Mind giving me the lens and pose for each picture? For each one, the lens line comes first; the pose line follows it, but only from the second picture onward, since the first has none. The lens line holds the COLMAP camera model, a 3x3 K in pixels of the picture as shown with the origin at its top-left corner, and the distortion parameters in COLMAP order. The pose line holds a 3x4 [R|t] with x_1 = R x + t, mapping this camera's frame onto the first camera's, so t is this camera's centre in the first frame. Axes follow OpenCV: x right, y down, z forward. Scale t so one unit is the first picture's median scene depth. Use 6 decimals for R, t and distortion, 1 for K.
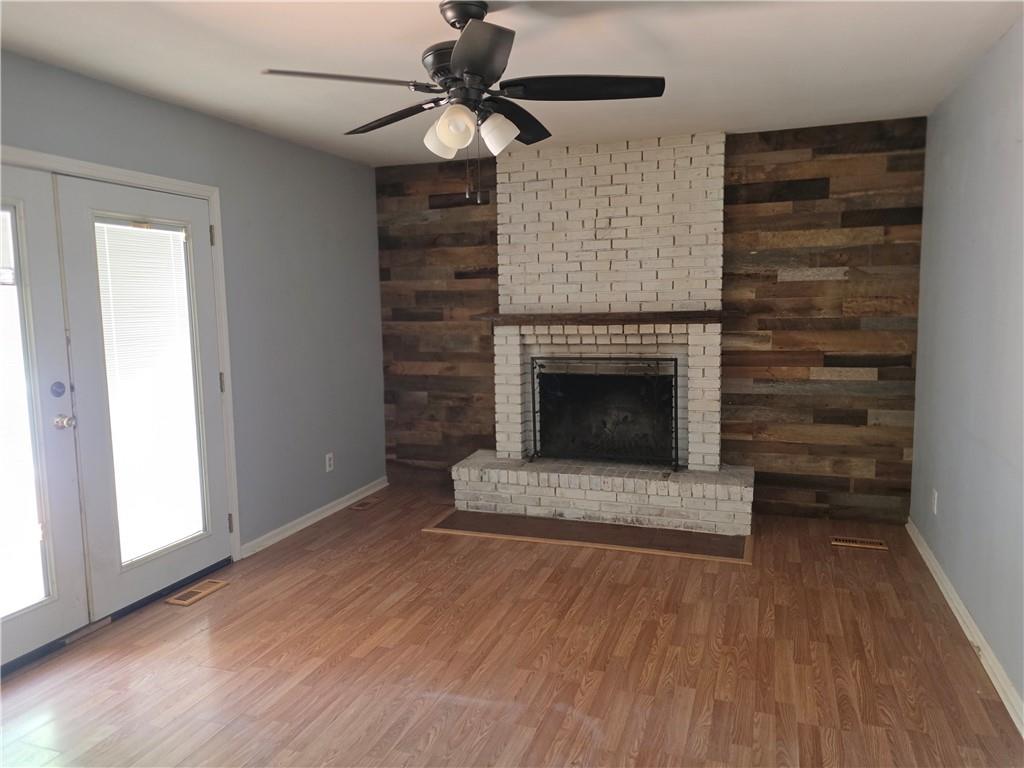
lens RADIAL K [[730.9, 0, 512.0], [0, 730.9, 384.0], [0, 0, 1]] dist [0.054089, -0.094362]
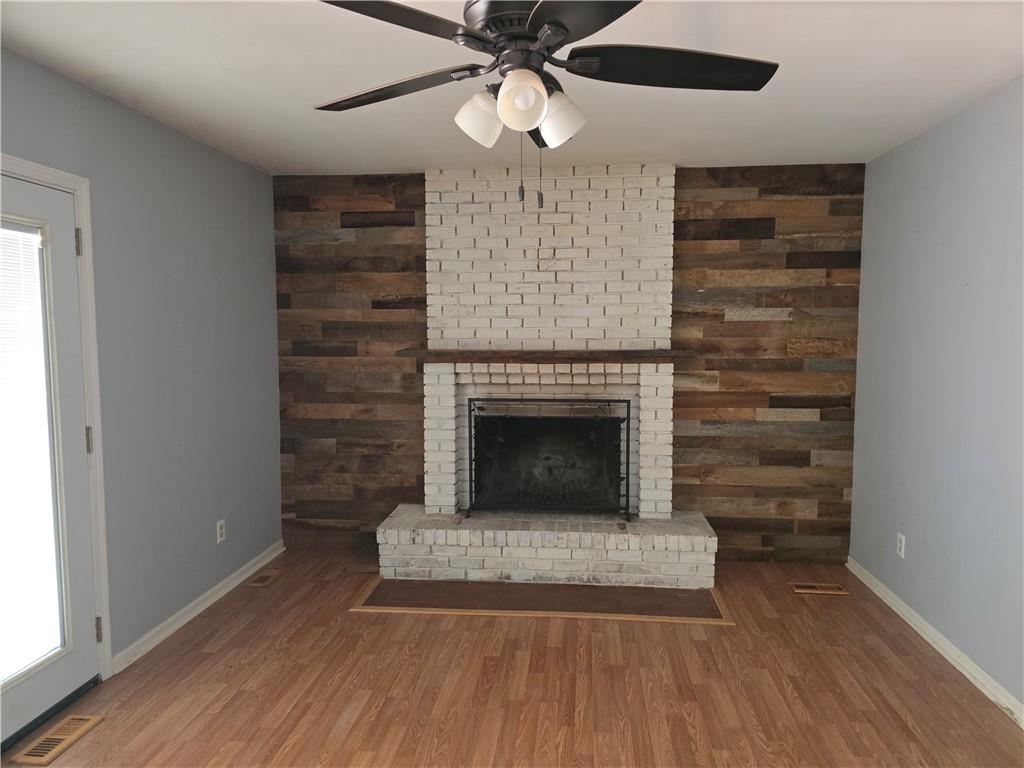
lens RADIAL K [[682.8, 0, 512.0], [0, 682.8, 384.0], [0, 0, 1]] dist [0.045678, -0.054003]
pose [[0.965415, -0.001508, 0.260715, -0.146564], [0.011407, 0.999270, -0.036458, -0.025042], [-0.260469, 0.038171, 0.964727, 0.194708]]
